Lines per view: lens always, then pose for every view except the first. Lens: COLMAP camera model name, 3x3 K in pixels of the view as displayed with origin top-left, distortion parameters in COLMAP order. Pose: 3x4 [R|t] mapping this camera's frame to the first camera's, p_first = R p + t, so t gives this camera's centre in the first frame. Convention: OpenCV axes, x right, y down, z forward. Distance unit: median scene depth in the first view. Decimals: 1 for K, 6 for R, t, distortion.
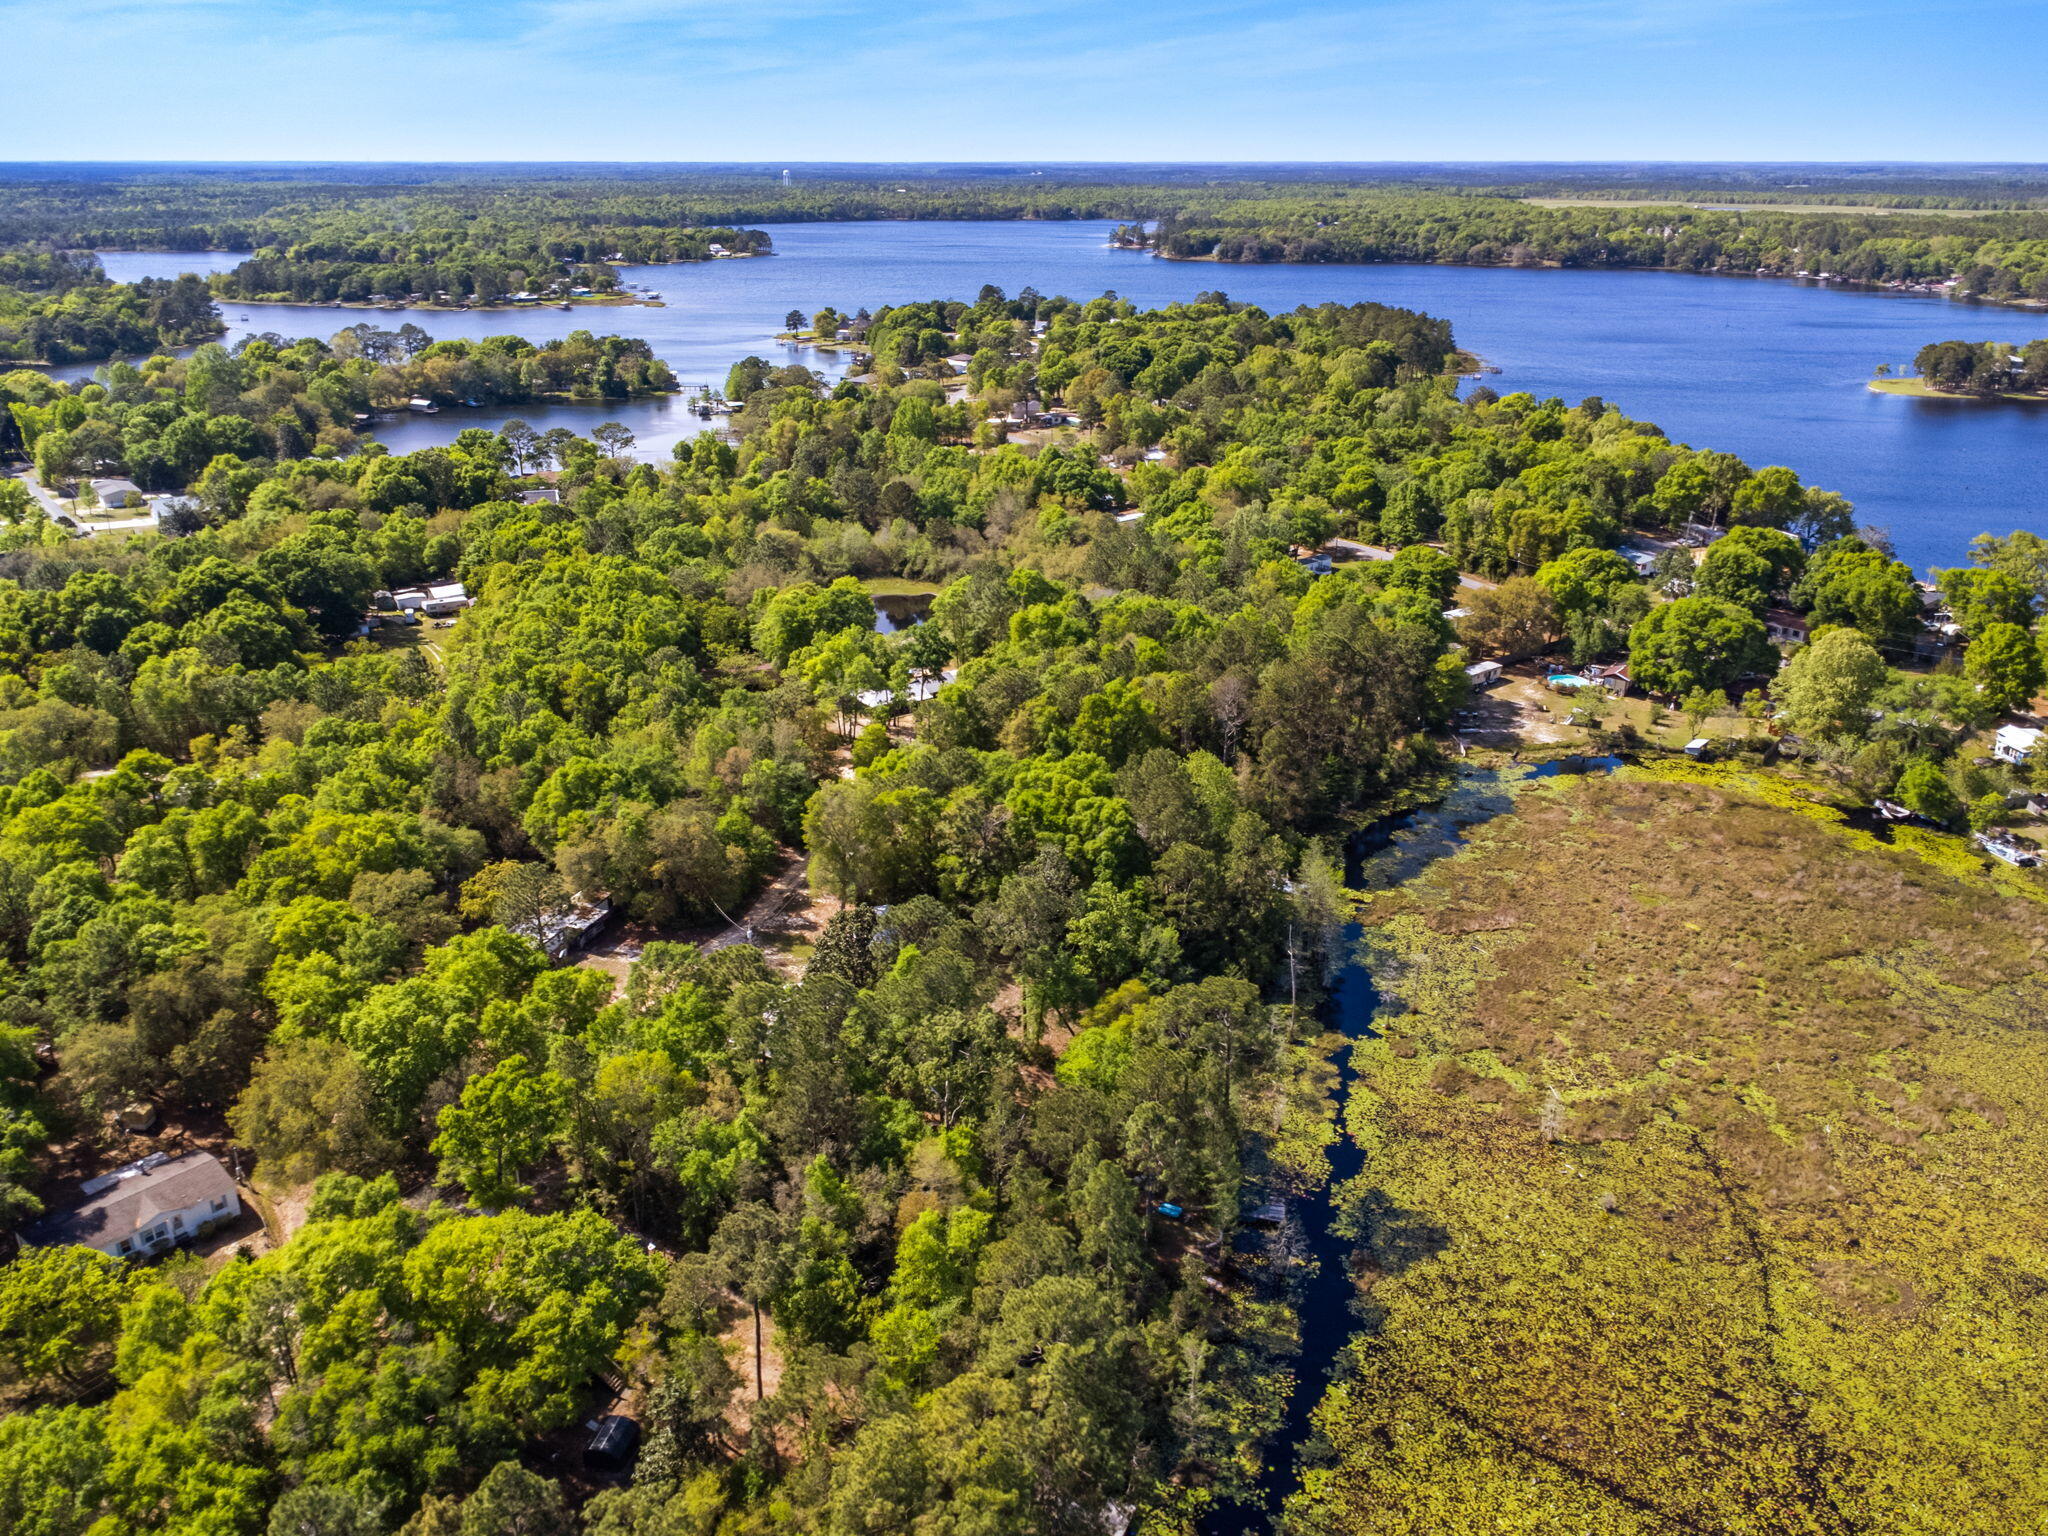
lens RADIAL K [[1537.5, 0, 1019.3], [0, 1537.5, 770.2], [0, 0, 1]] dist [0.012708, -0.002790]
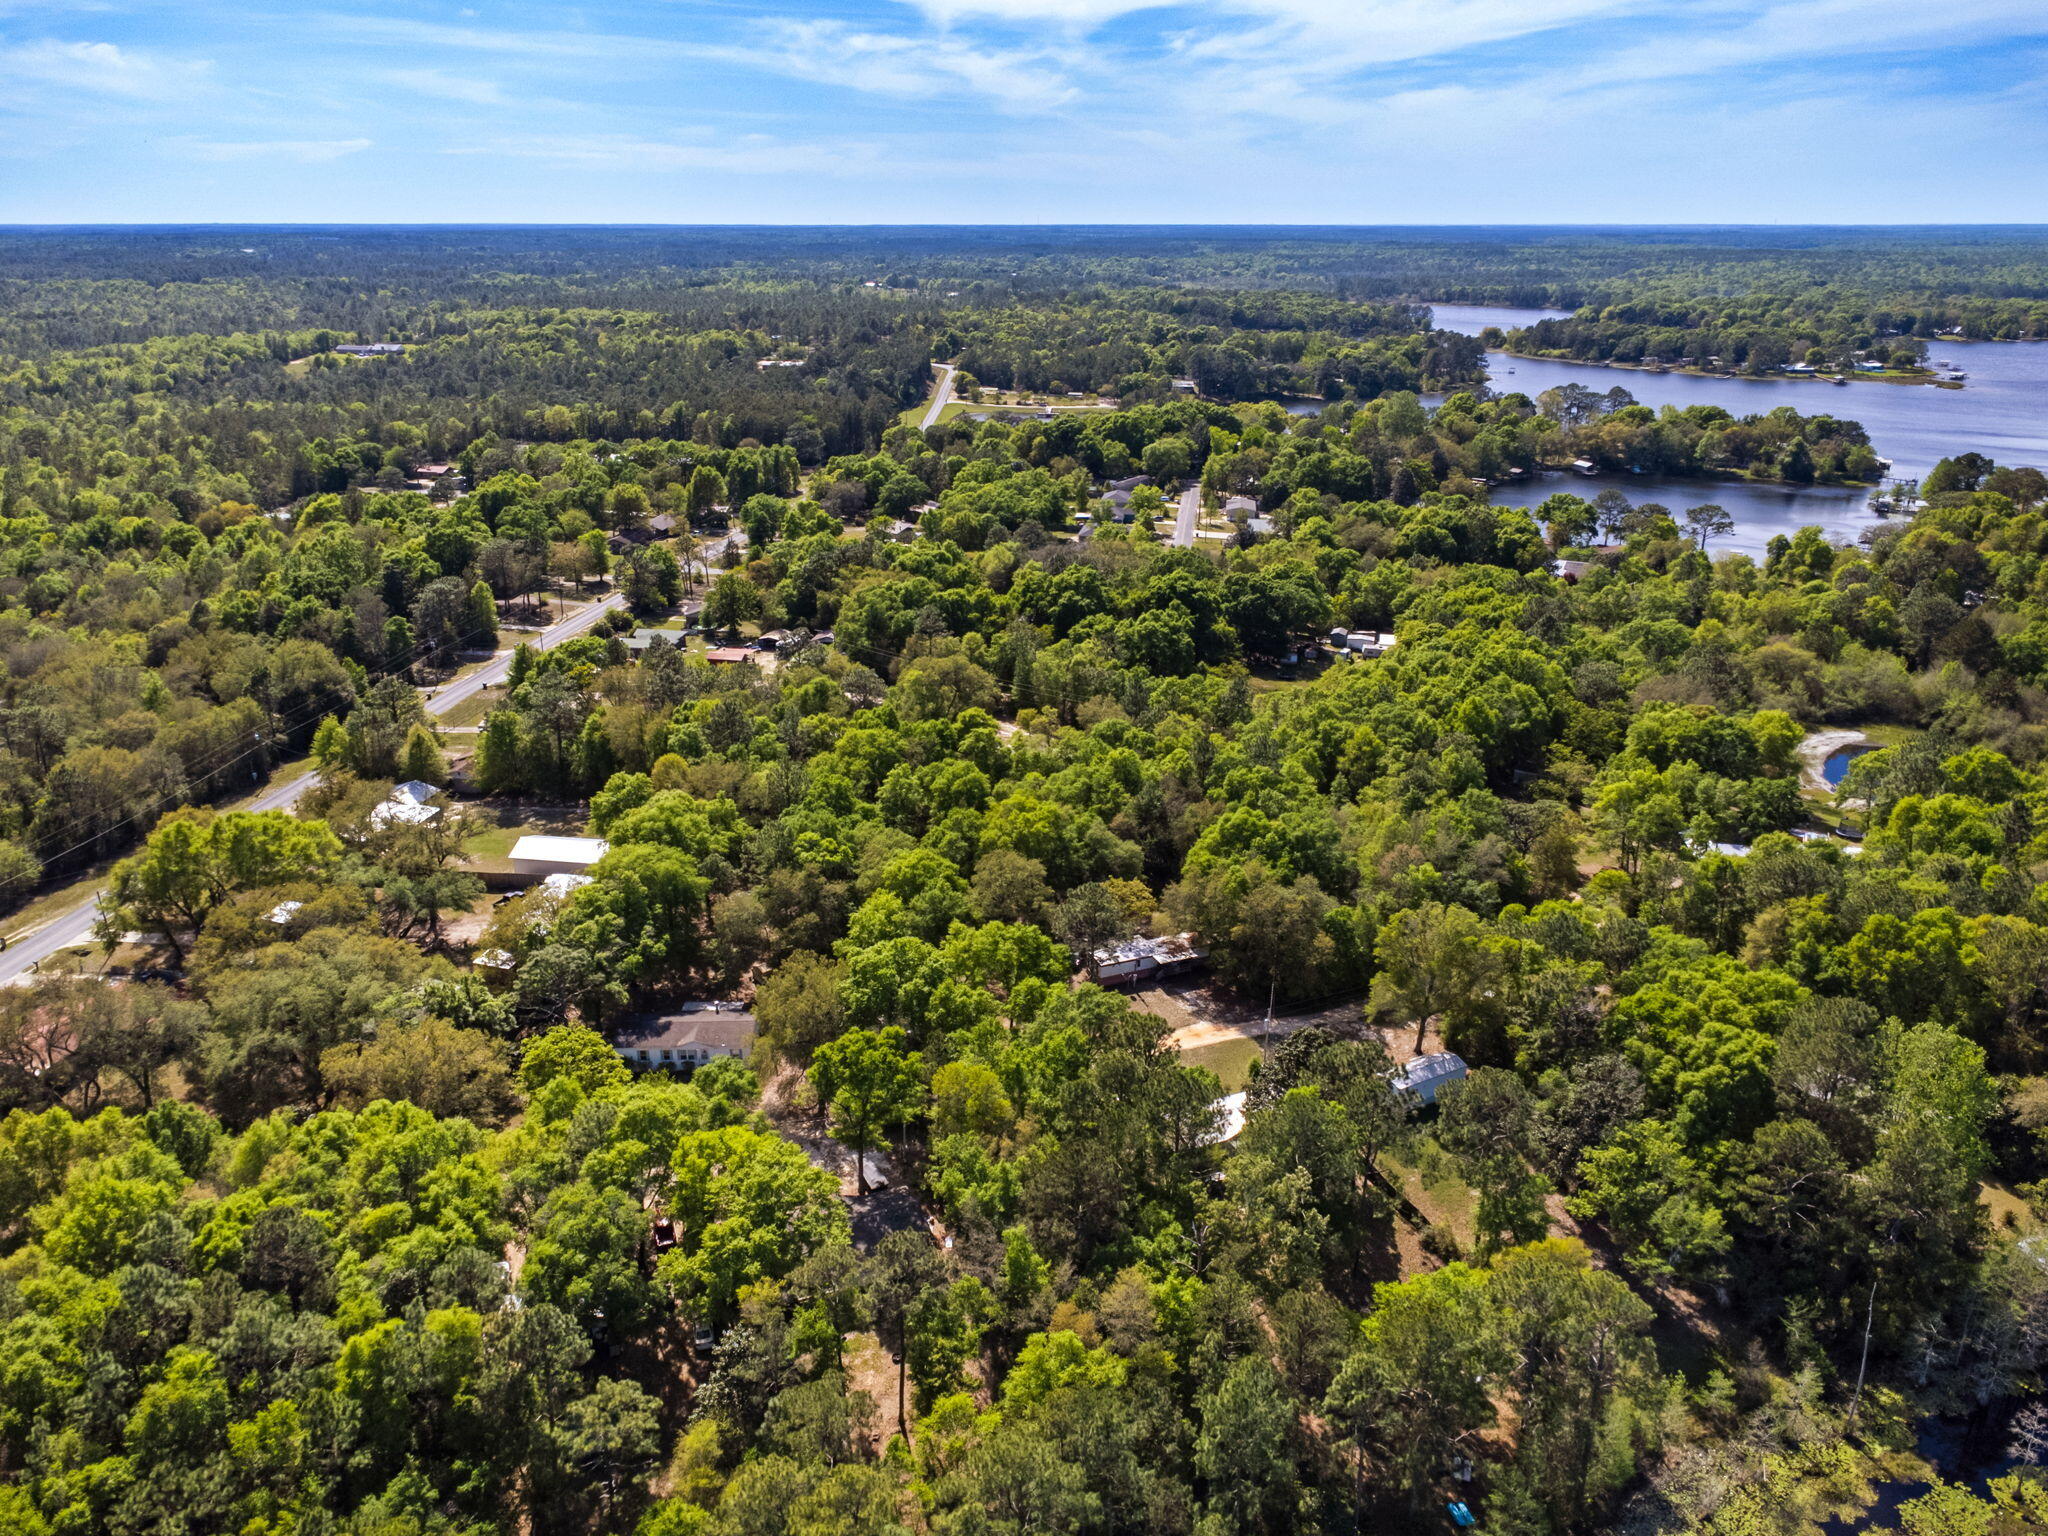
lens RADIAL K [[1537.5, 0, 1019.3], [0, 1537.5, 770.2], [0, 0, 1]] dist [0.012708, -0.002790]
pose [[0.684635, 0.247262, -0.685665, 0.168549], [-0.271490, 0.959519, 0.074936, -0.037350], [0.676437, 0.134848, 0.724050, 0.083787]]
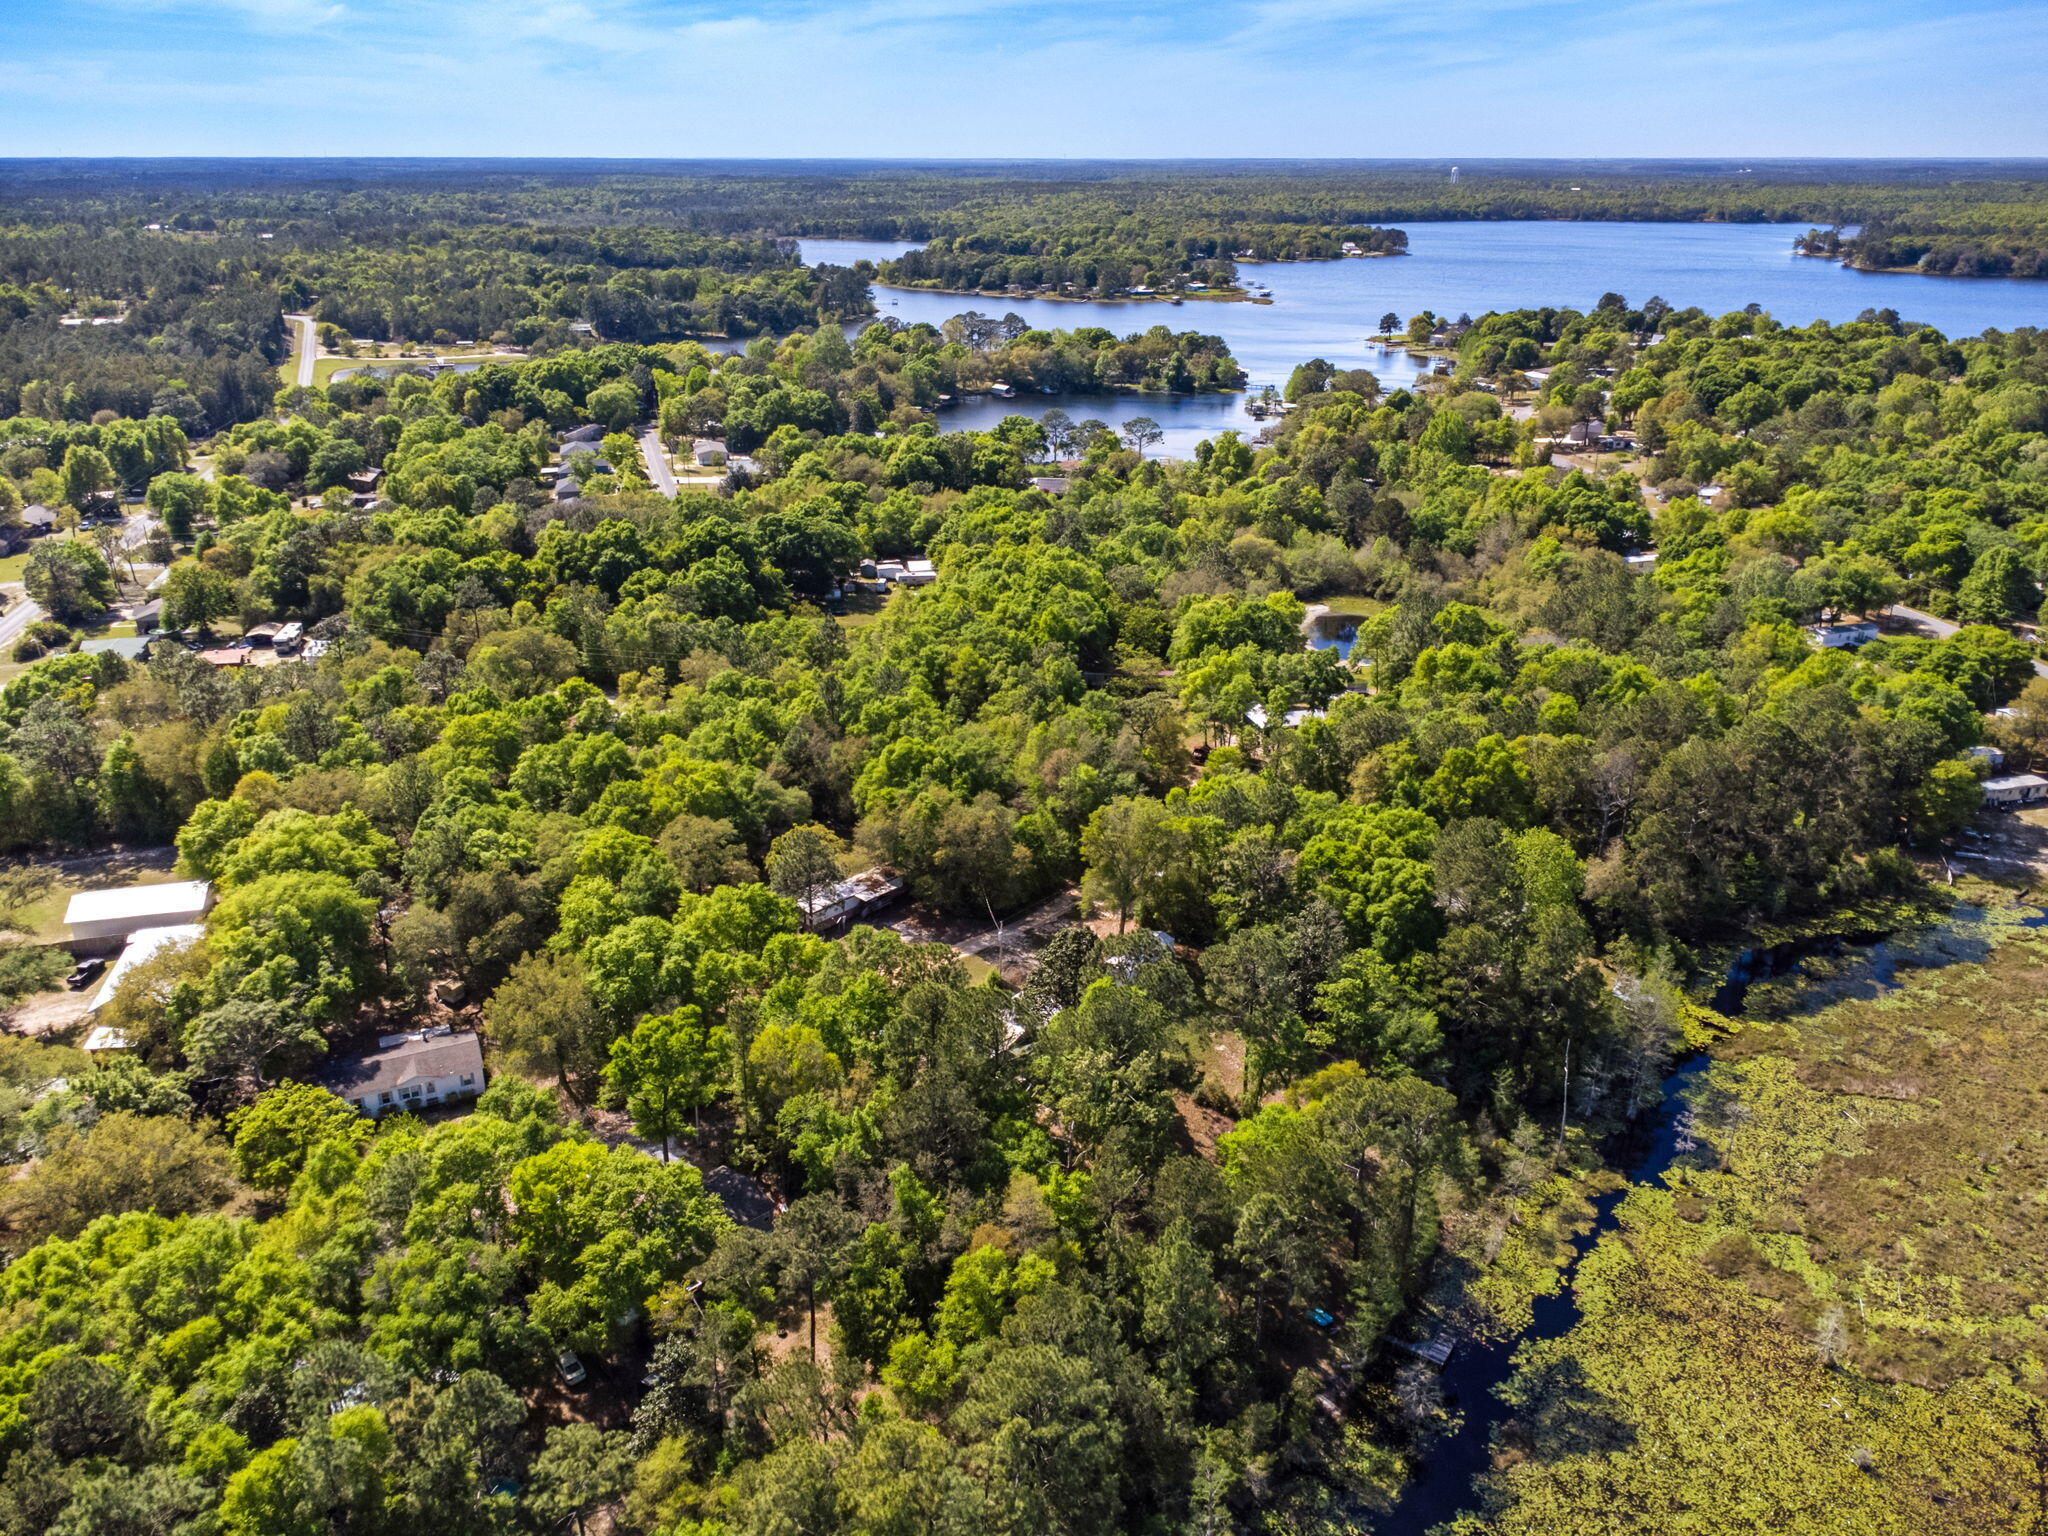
lens RADIAL K [[1544.8, 0, 1022.0], [0, 1544.8, 768.2], [0, 0, 1]] dist [0.015223, -0.006034]
pose [[0.919125, 0.146632, -0.365660, 0.094395], [-0.146924, 0.988774, 0.027195, -0.015144], [0.365543, 0.028729, 0.930351, 0.028687]]
